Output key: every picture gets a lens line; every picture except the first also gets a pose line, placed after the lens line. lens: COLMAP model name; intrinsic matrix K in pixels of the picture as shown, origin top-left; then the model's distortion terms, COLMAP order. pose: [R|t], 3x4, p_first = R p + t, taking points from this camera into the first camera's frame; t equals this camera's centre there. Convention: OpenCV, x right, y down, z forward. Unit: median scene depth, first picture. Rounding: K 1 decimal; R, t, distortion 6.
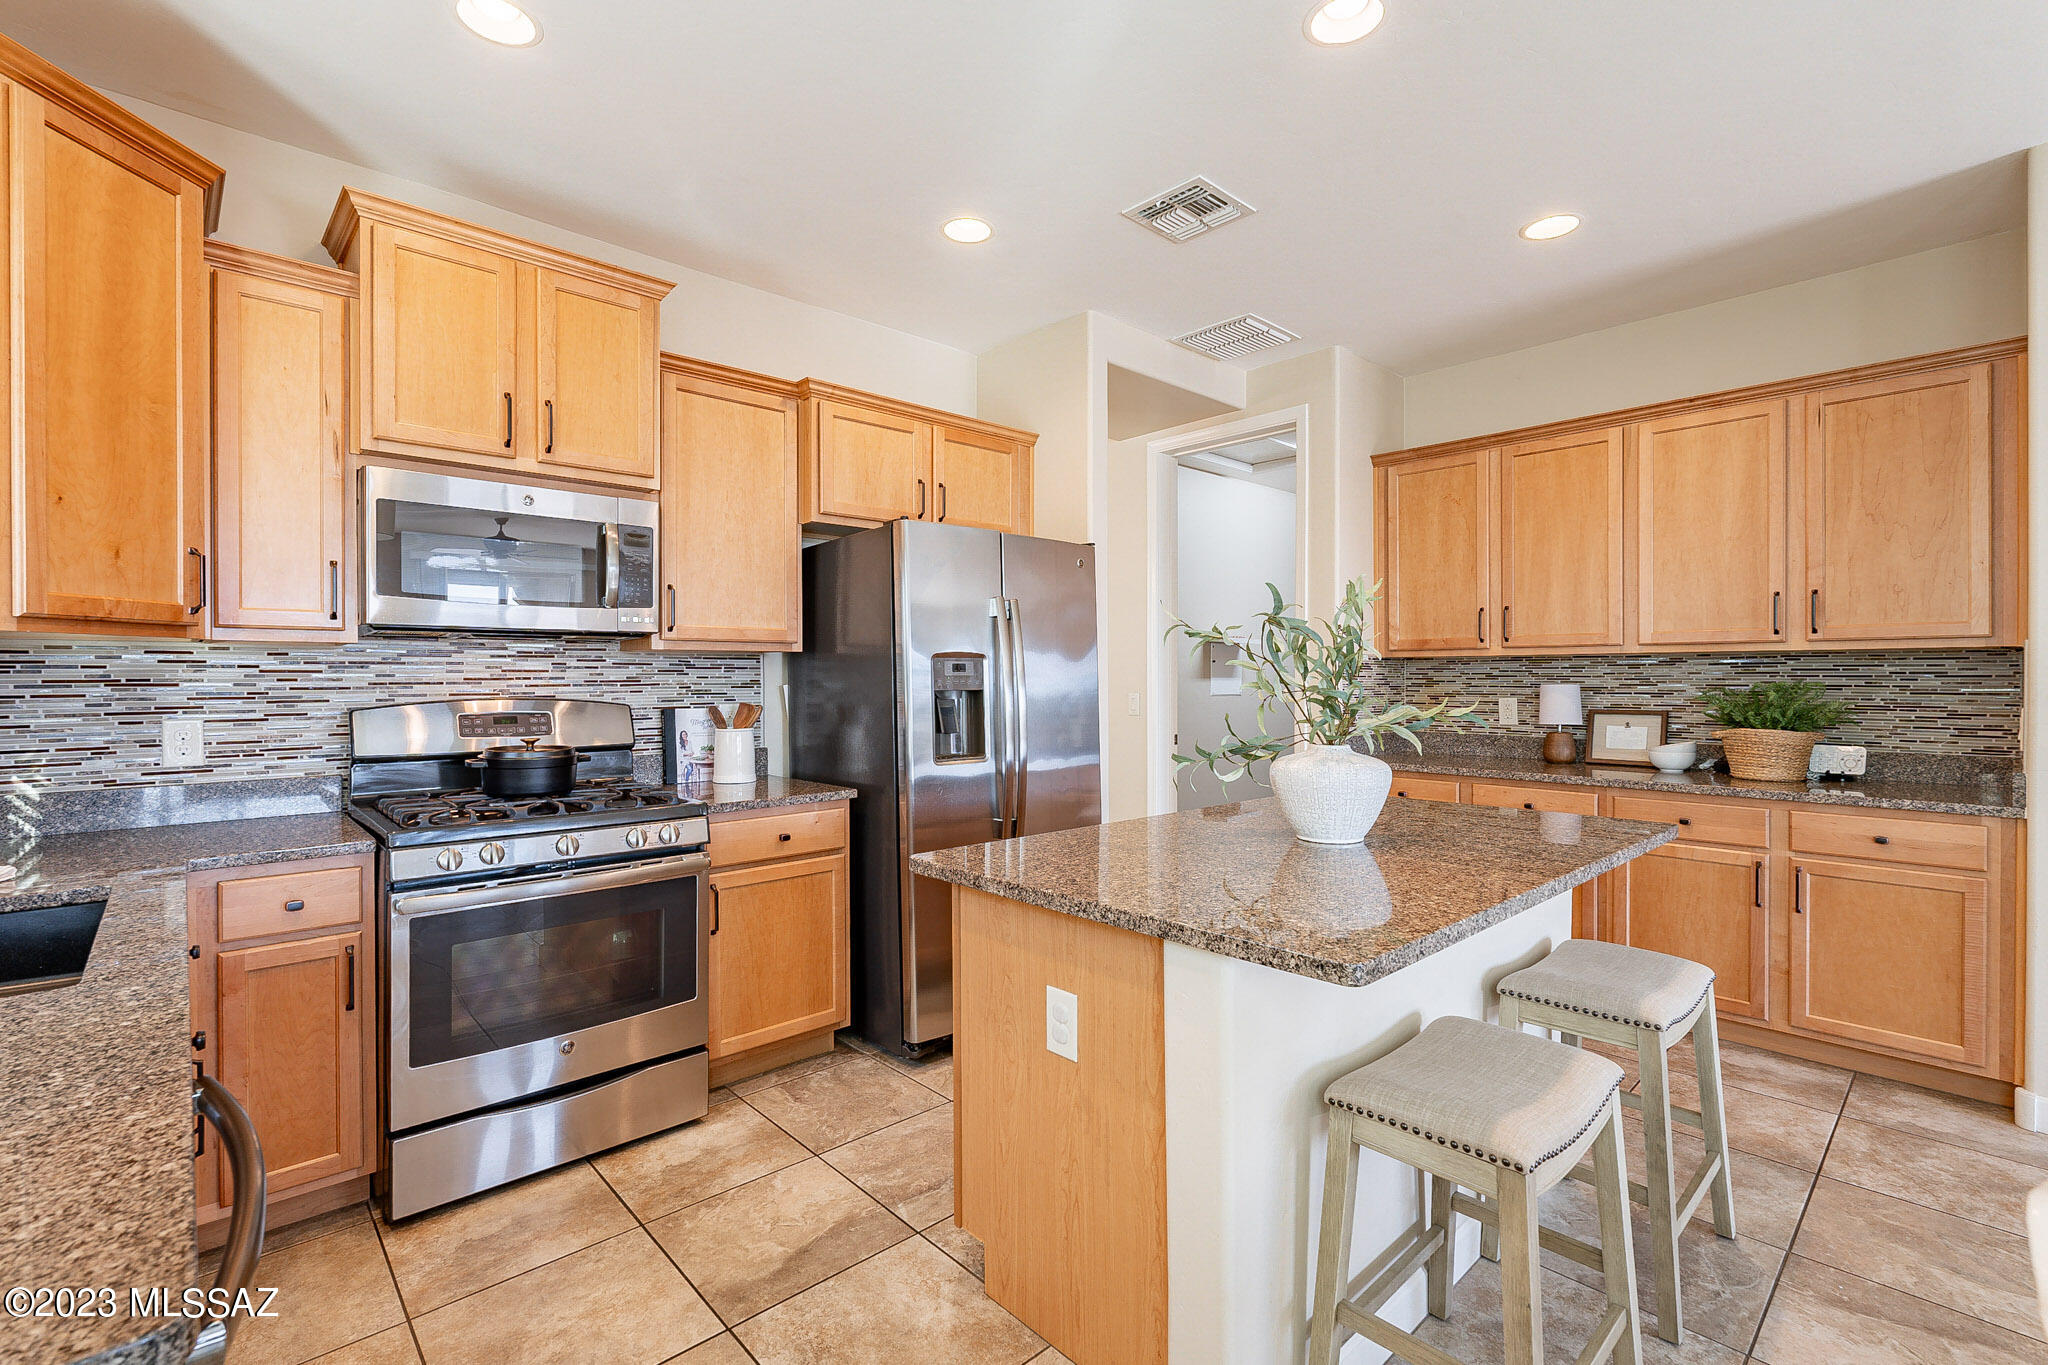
lens RADIAL K [[905.3, 0, 1027.0], [0, 905.3, 681.2], [0, 0, 1]] dist [-0.004111, 0.000110]
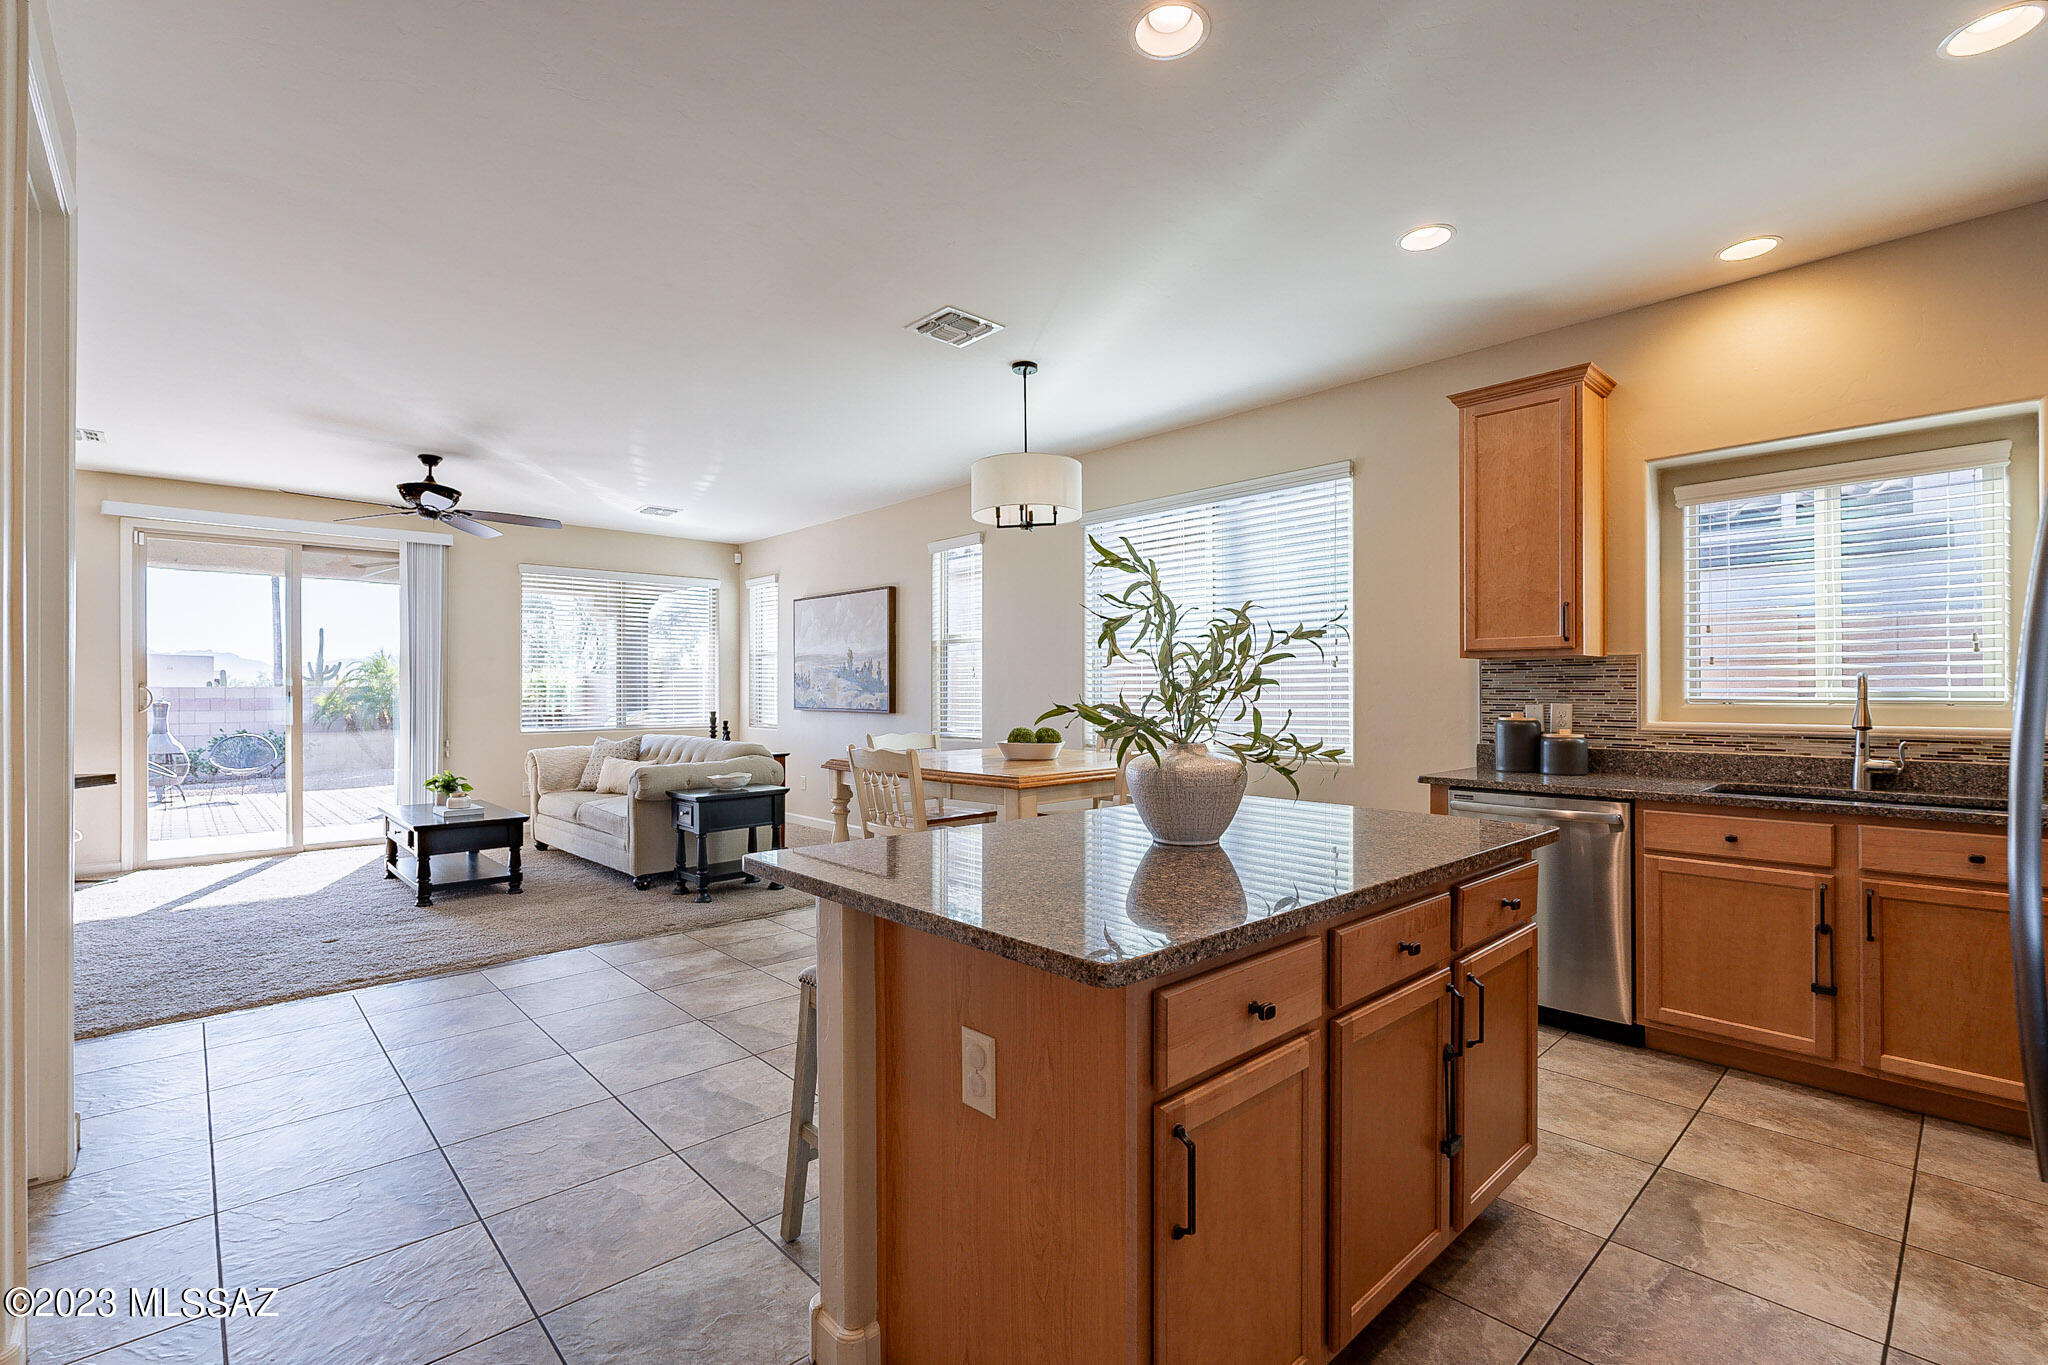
lens RADIAL K [[905.3, 0, 1024.1], [0, 905.3, 687.5], [0, 0, 1]] dist [-0.004111, 0.000110]
pose [[-0.999986, 0.005056, -0.001463, 0.407178], [0.005055, 0.999987, 0.000912, 0.006021], [0.001467, 0.000904, -0.999999, 1.576260]]
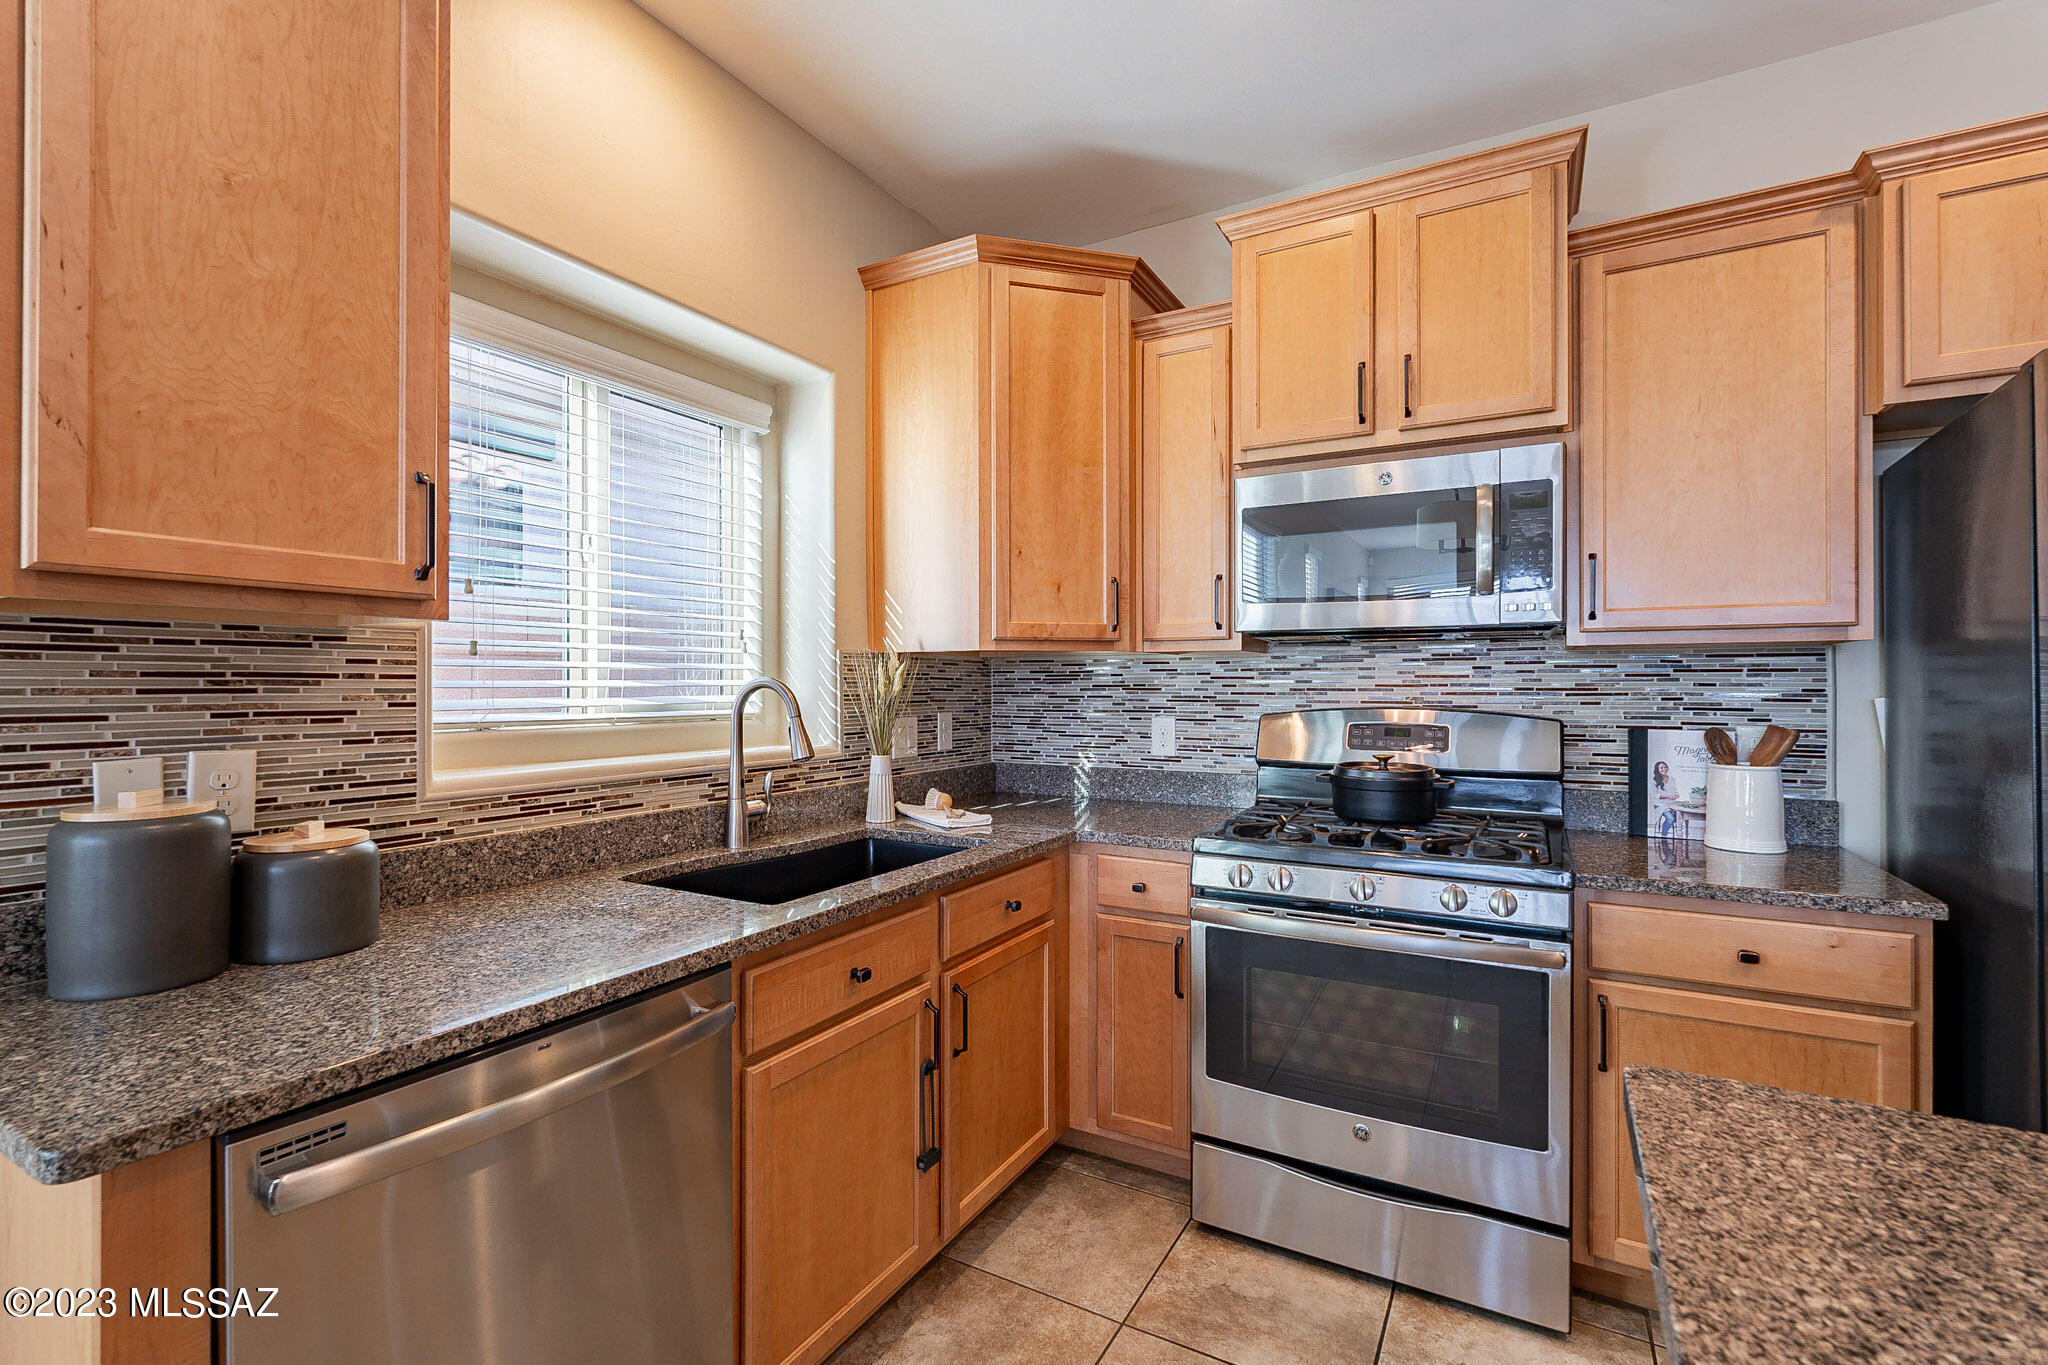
lens RADIAL K [[905.3, 0, 1021.1], [0, 905.3, 683.2], [0, 0, 1]] dist [-0.004111, 0.000110]
pose [[0.297252, 0.002767, -0.954795, 0.165190], [-0.005864, 0.999982, 0.001072, -0.003859], [0.954781, 0.005281, 0.297263, 0.405280]]
